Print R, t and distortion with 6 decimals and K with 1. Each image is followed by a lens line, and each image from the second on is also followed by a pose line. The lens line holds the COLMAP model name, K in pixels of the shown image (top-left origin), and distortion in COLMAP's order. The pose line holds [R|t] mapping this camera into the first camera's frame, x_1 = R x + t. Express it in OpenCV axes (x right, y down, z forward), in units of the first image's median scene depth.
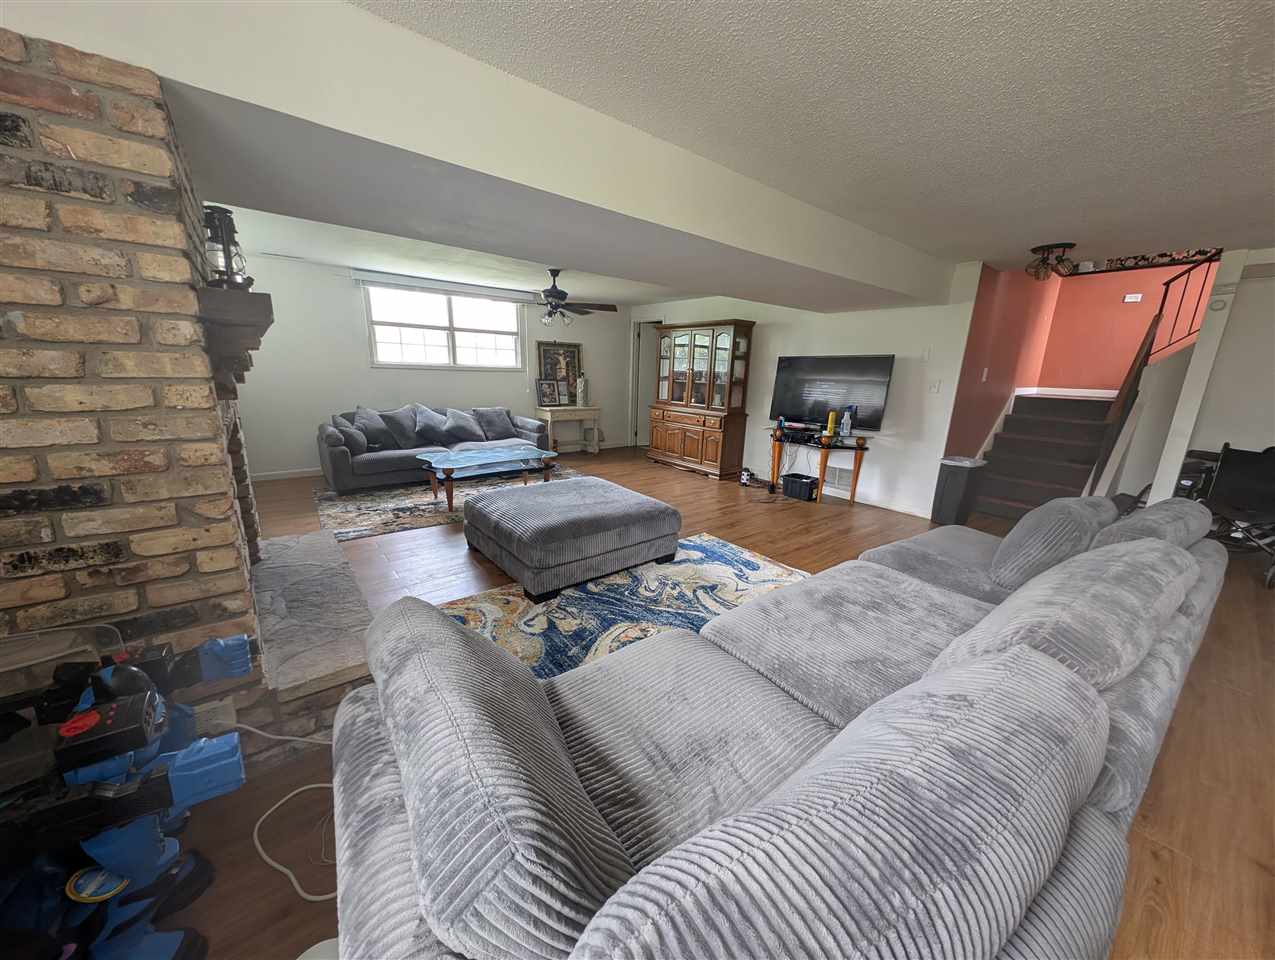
lens RADIAL K [[475.8, 0, 631.2], [0, 475.8, 474.8], [0, 0, 1]] dist [0.003968, -0.000319]
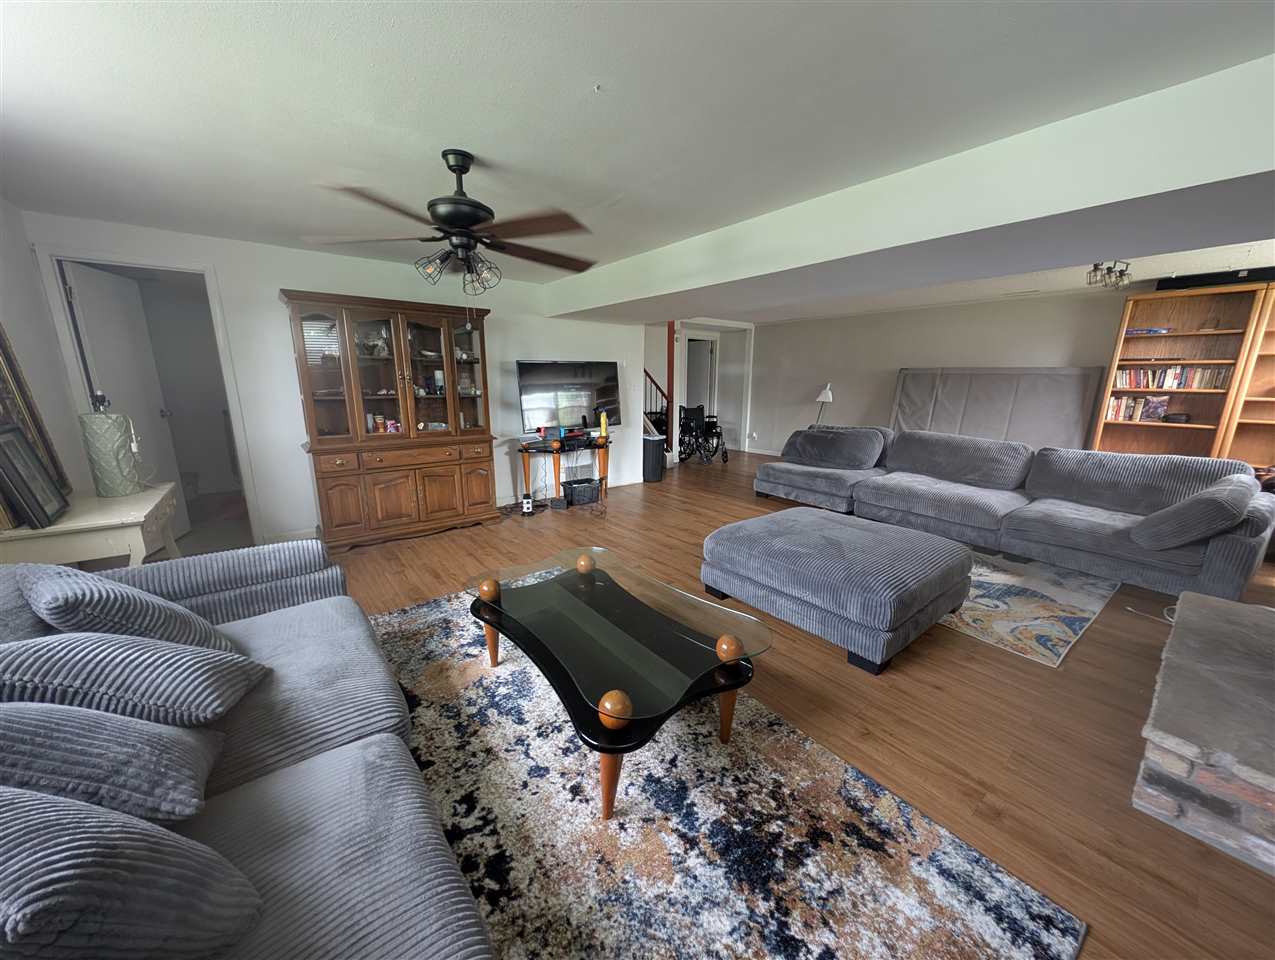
lens RADIAL K [[475.8, 0, 636.7], [0, 475.8, 482.1], [0, 0, 1]] dist [0.003968, -0.000319]
pose [[-0.011504, -0.252436, 0.967545, -0.747664], [0.217816, 0.943741, 0.248815, -0.268556], [-0.975922, 0.213609, 0.044128, 1.037552]]
